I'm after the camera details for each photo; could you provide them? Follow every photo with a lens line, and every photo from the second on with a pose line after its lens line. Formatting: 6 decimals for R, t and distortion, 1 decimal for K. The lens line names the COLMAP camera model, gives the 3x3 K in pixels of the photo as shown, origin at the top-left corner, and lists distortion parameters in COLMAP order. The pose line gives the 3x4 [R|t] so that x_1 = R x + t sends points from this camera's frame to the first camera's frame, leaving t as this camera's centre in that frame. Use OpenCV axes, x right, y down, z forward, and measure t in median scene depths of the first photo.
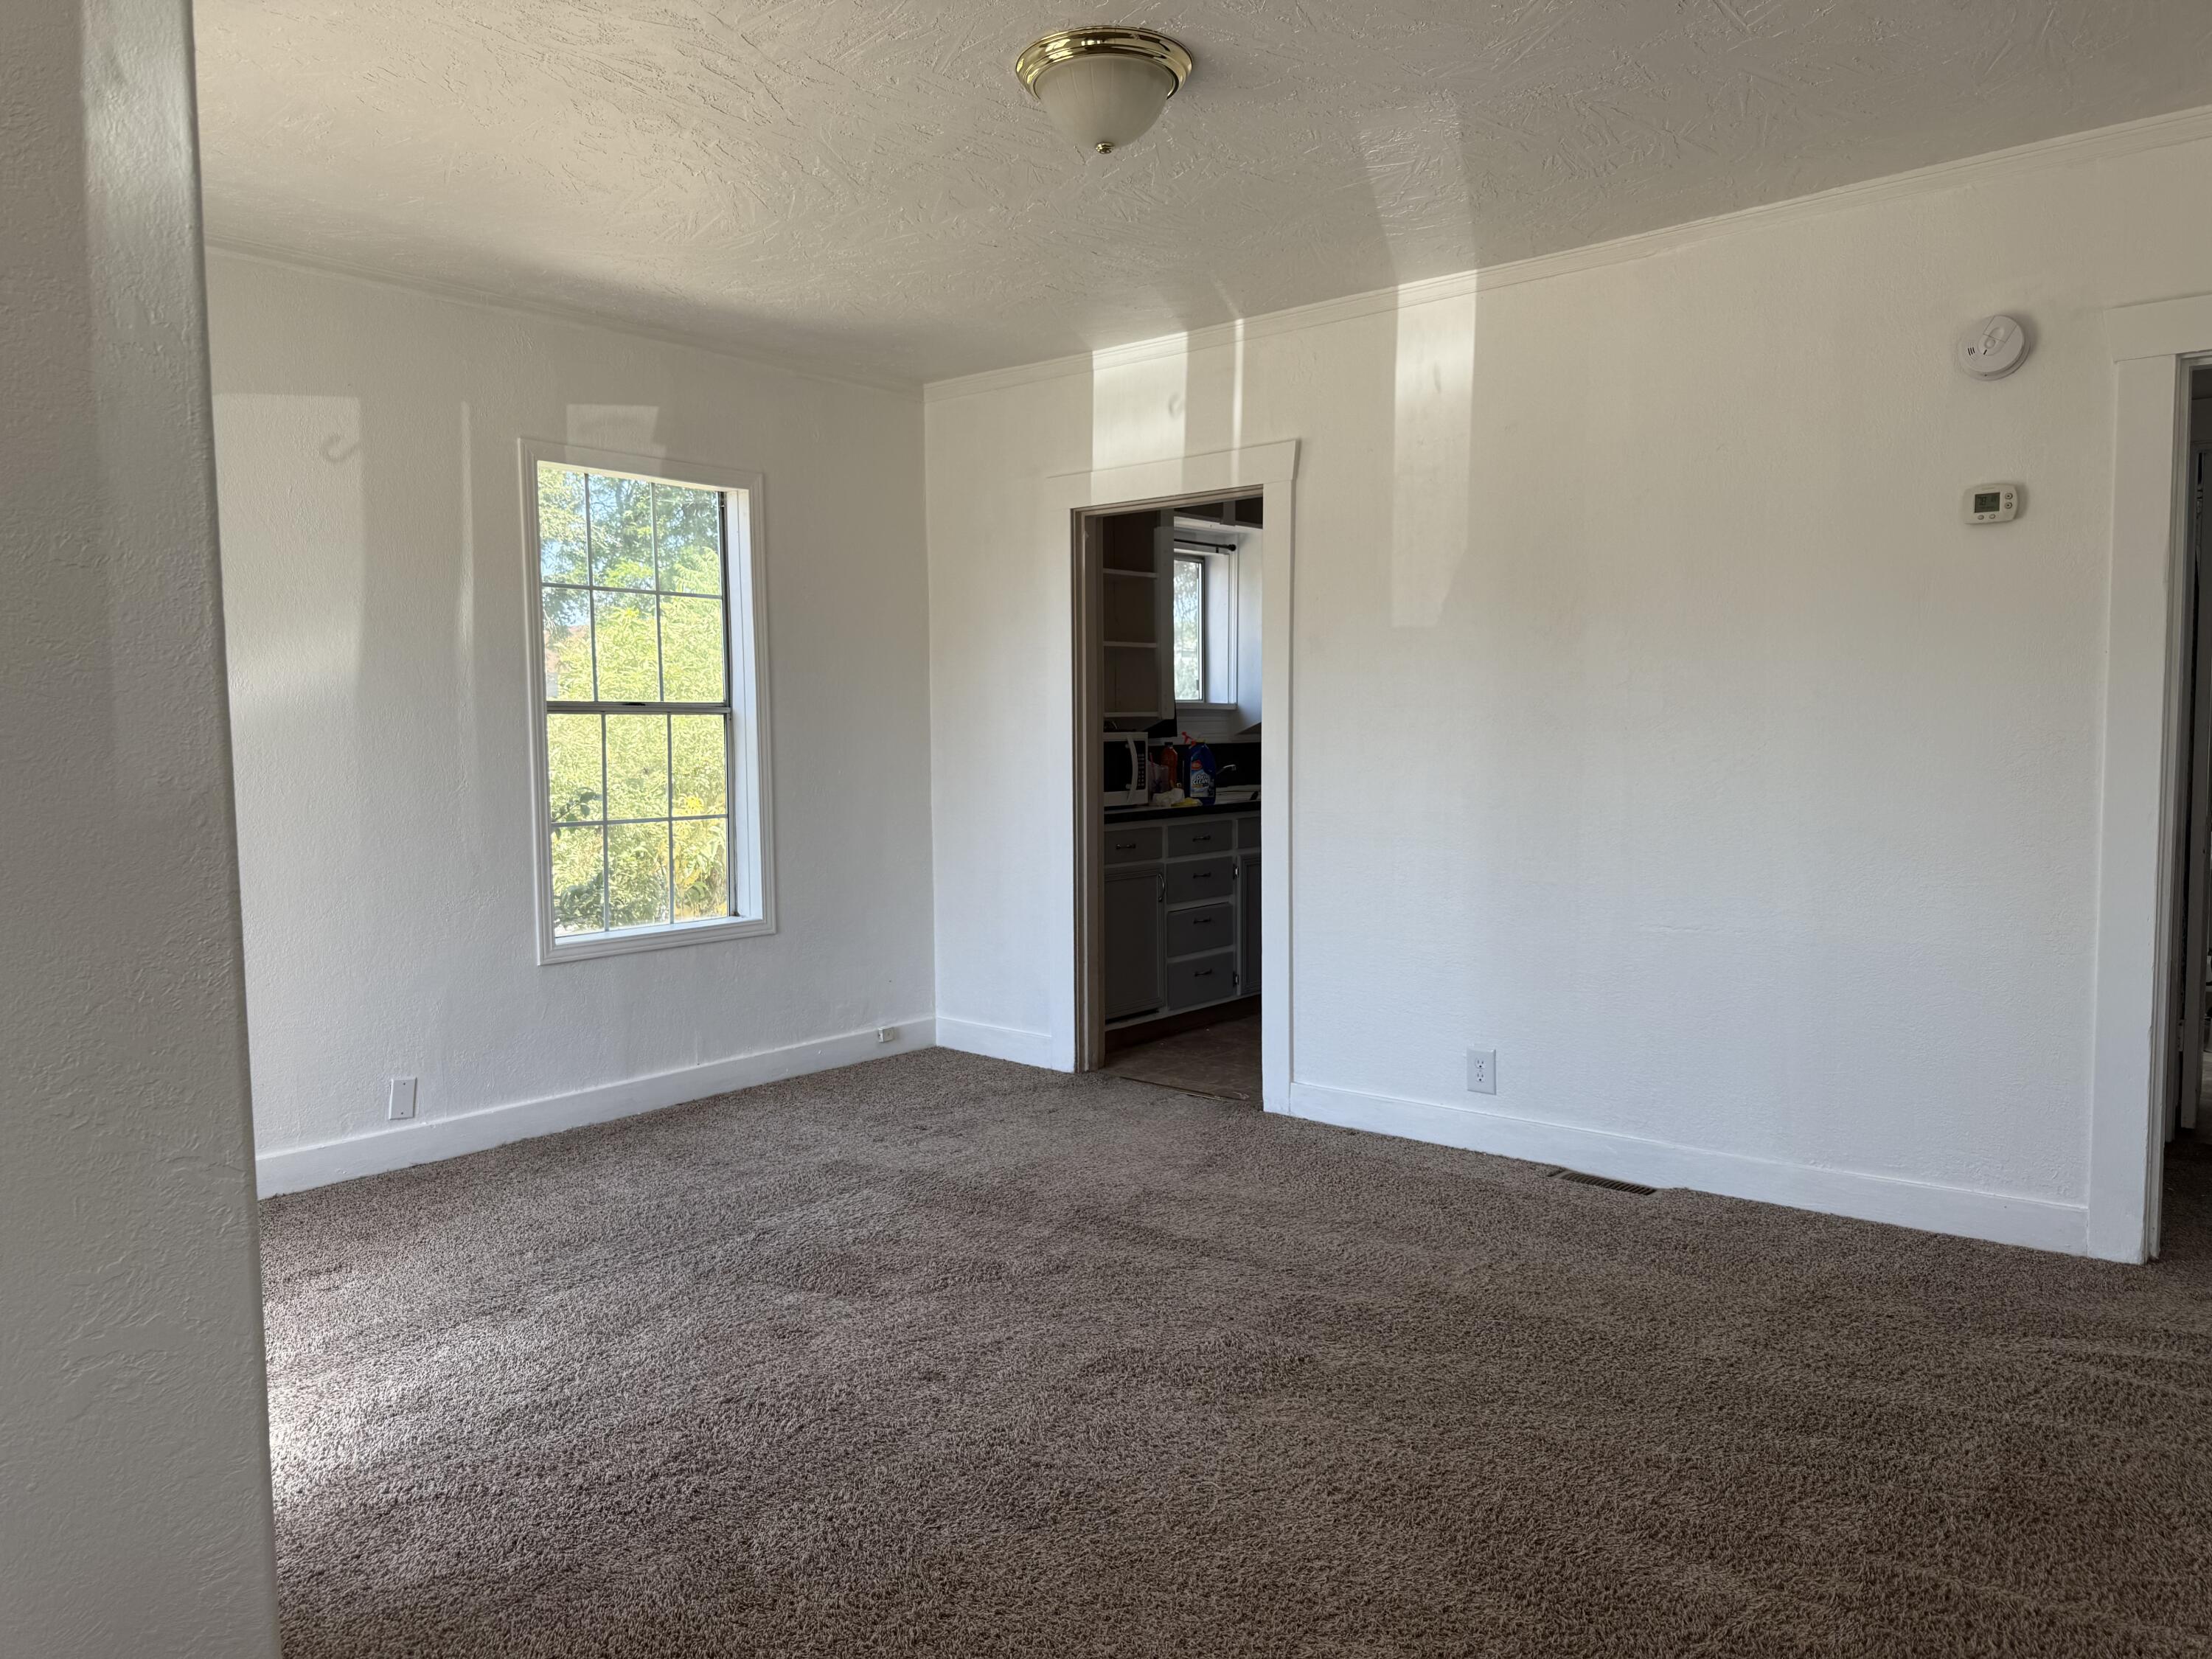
lens RADIAL K [[1541.5, 0, 1116.6], [0, 1541.5, 828.5], [0, 0, 1]] dist [0.073474, -0.186004]
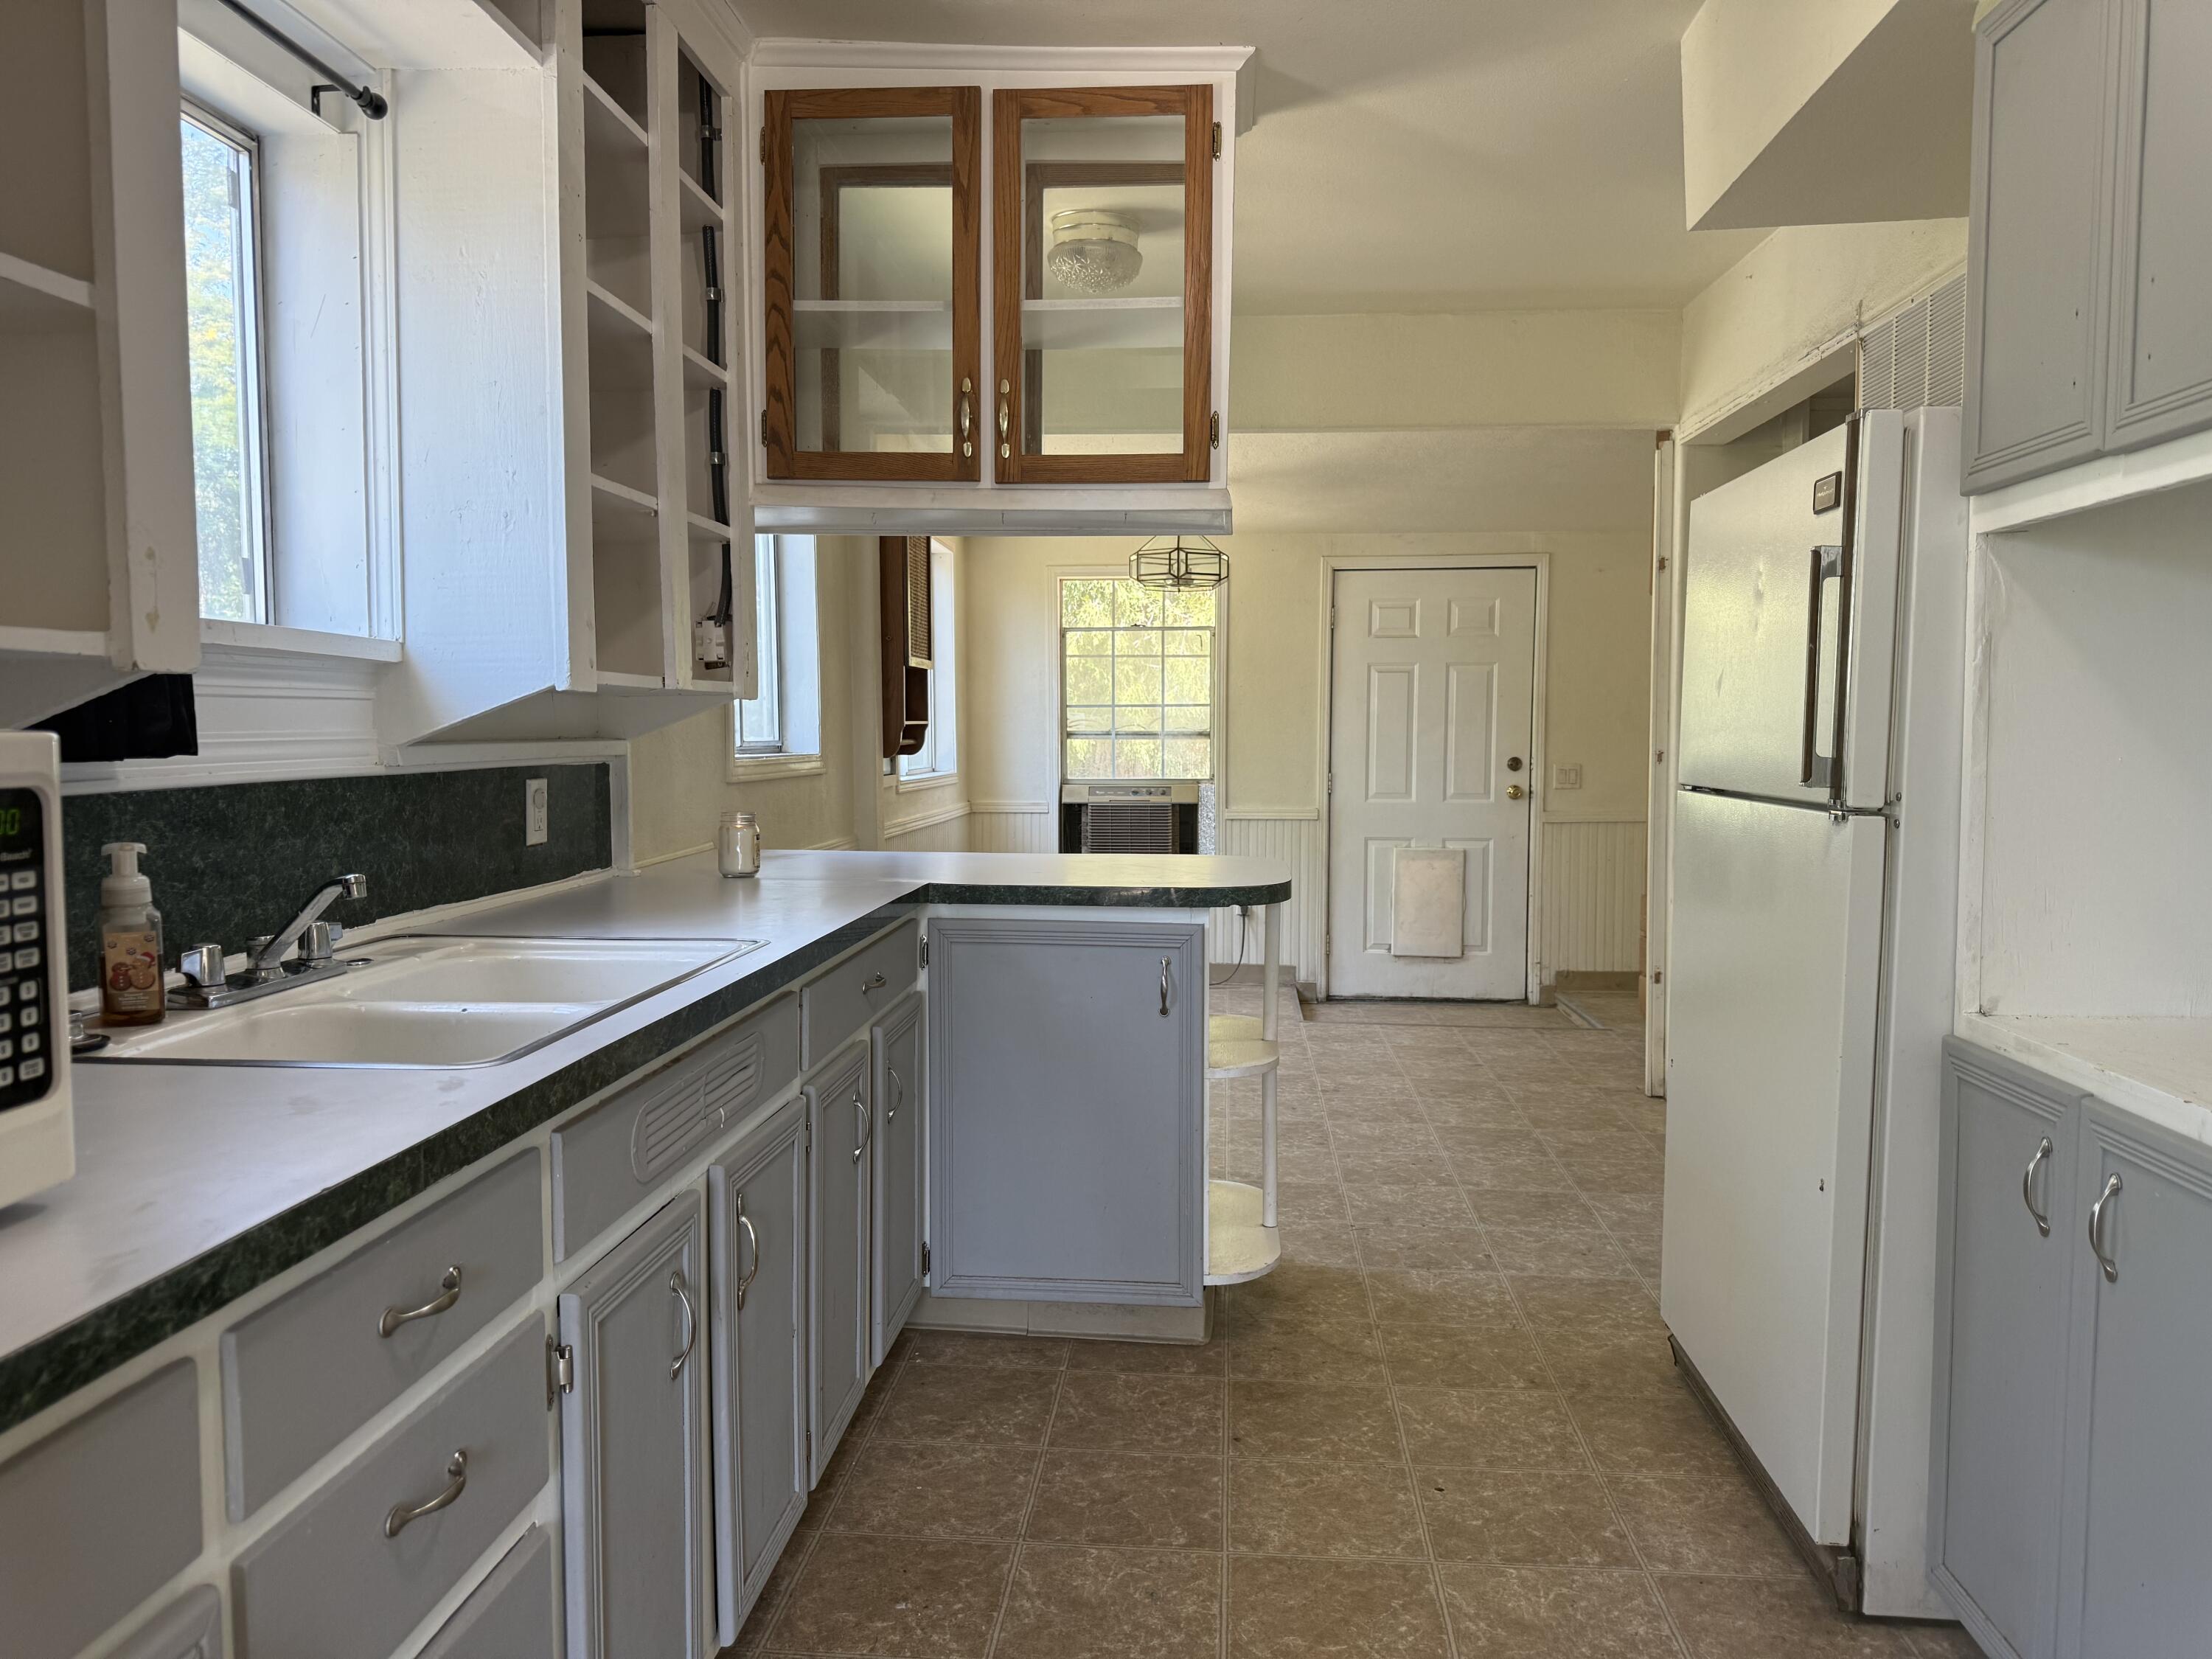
lens RADIAL K [[1541.5, 0, 1116.6], [0, 1541.5, 828.5], [0, 0, 1]] dist [0.073474, -0.186004]
pose [[0.816225, -0.035858, 0.576620, 0.024883], [0.039155, 0.999211, 0.006713, -0.061573], [-0.576406, 0.017098, 0.816985, 1.013119]]
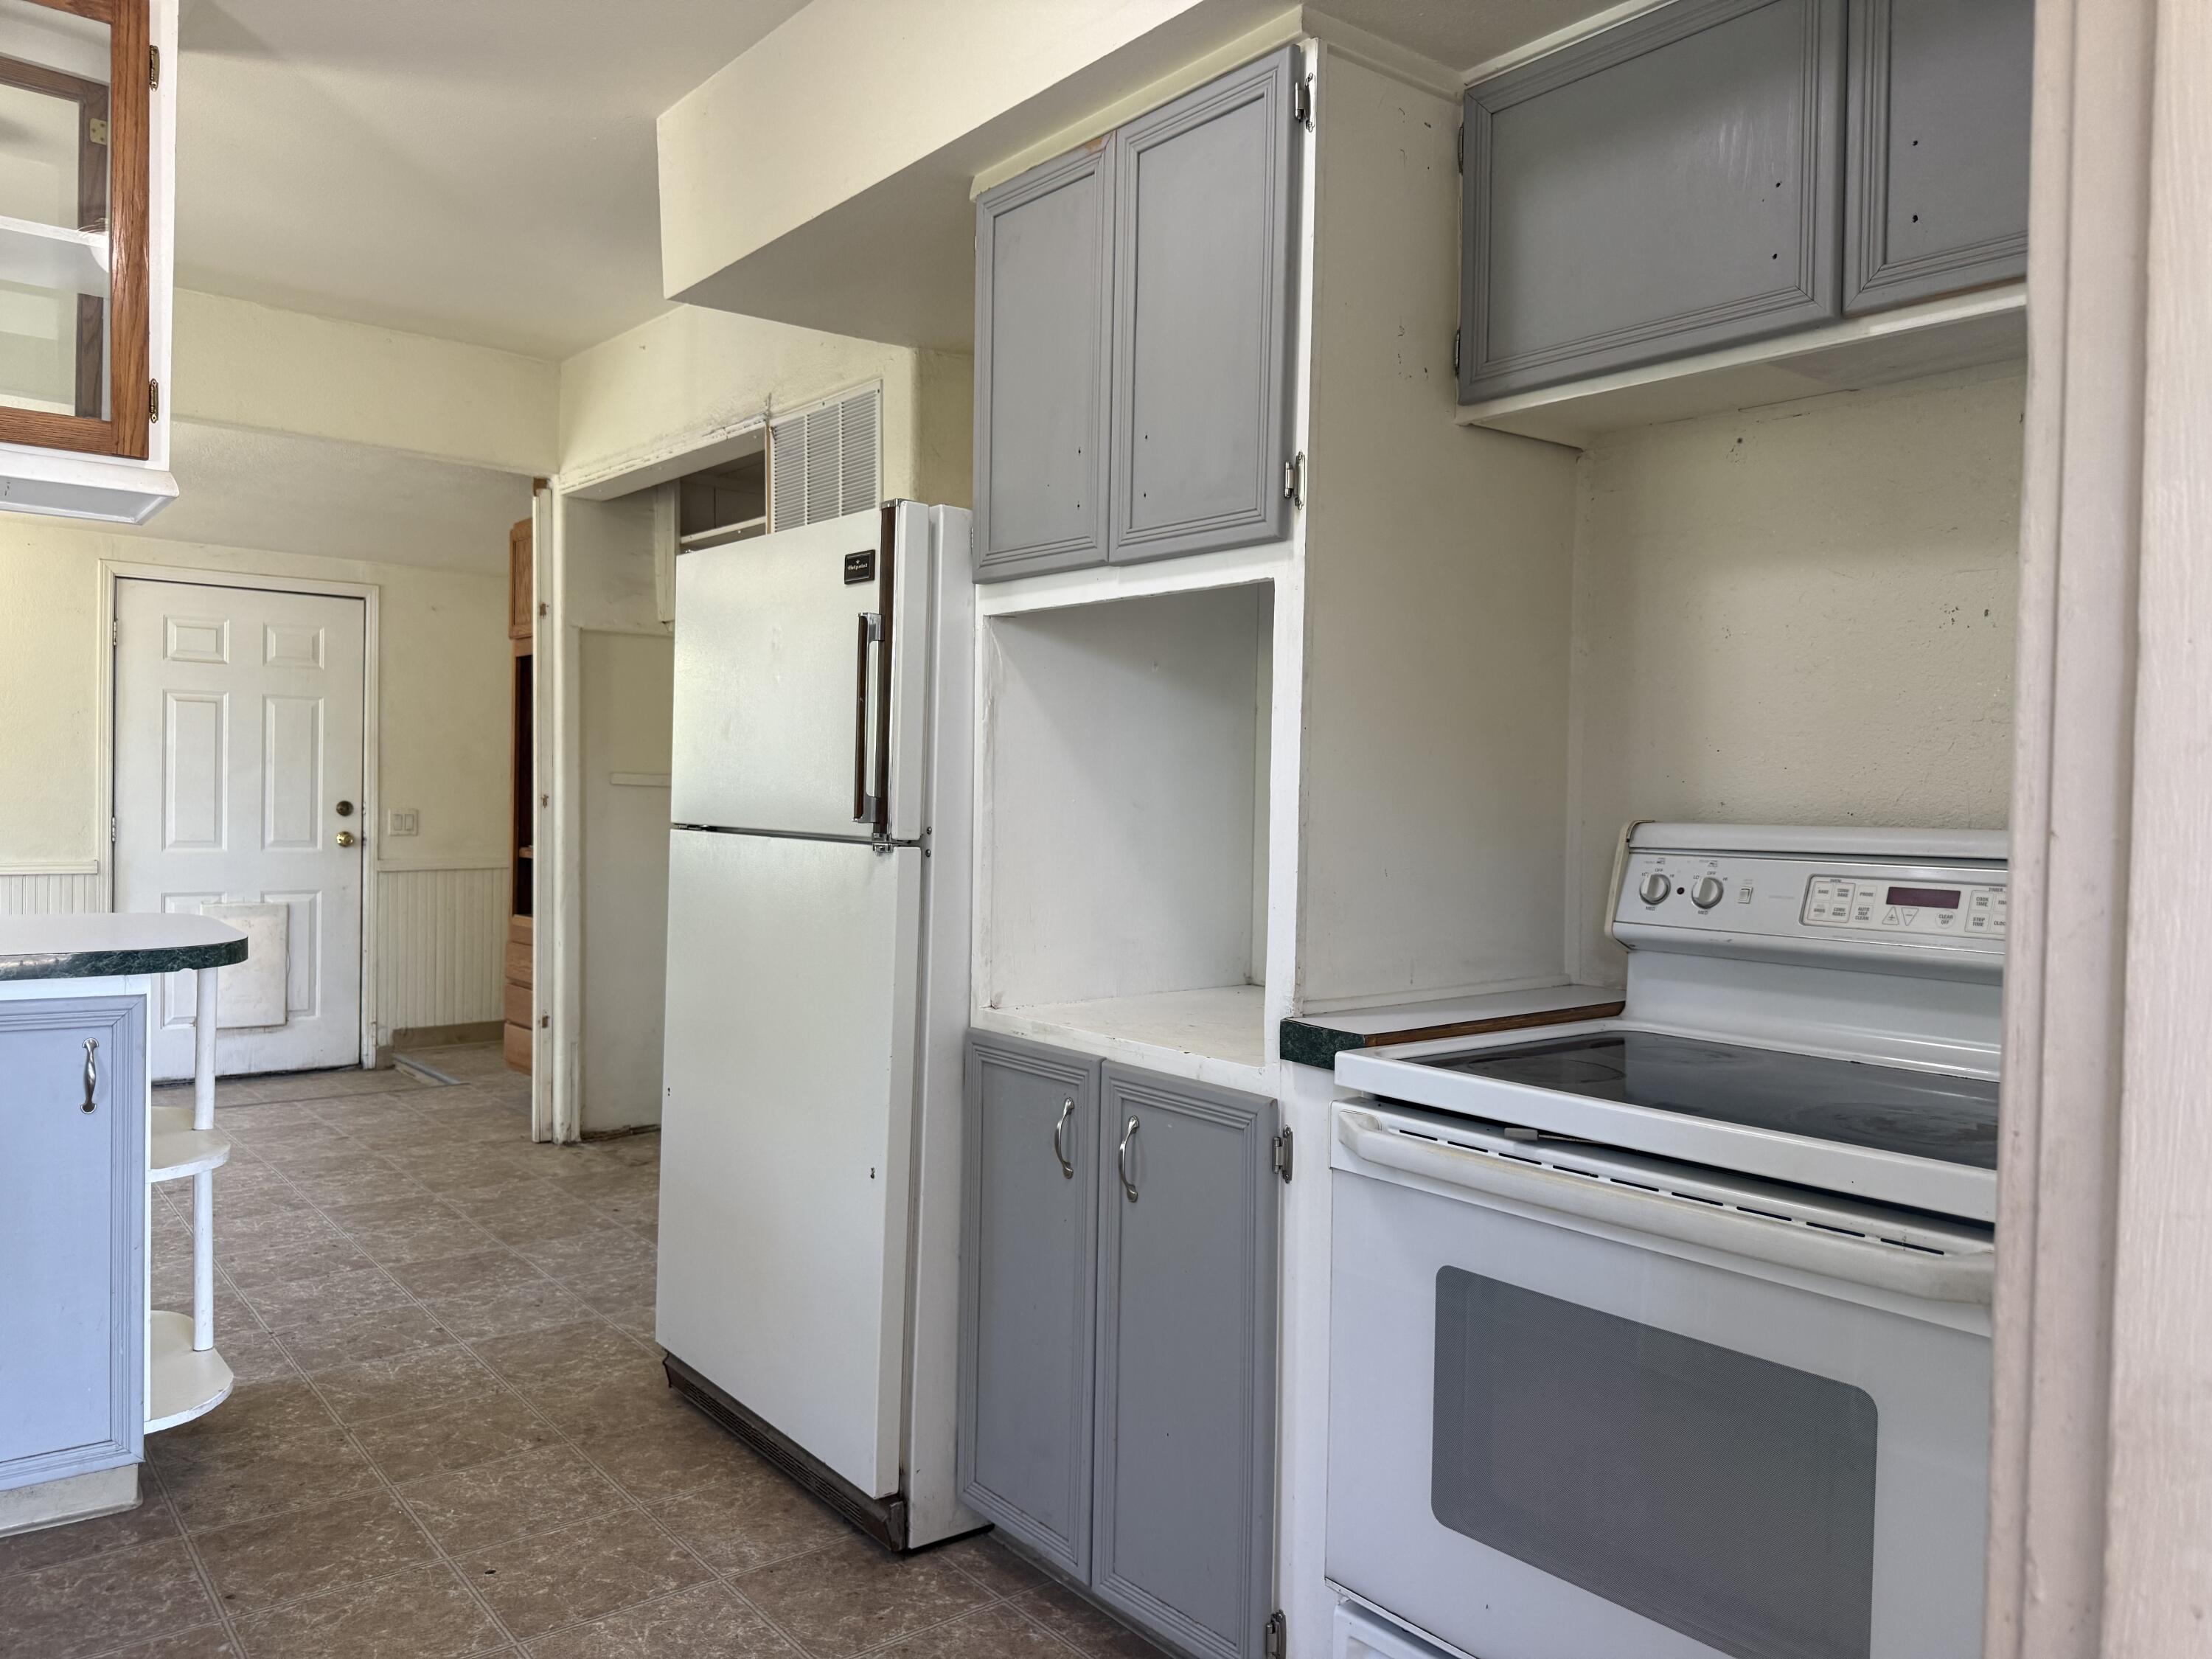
lens RADIAL K [[1558.2, 0, 1102.9], [0, 1558.2, 820.6], [0, 0, 1]] dist [0.058270, -0.058337]
pose [[0.190232, -0.013638, 0.981644, -0.039679], [0.048355, 0.998820, 0.004506, -0.061746], [-0.980548, 0.046610, 0.190667, 1.081019]]
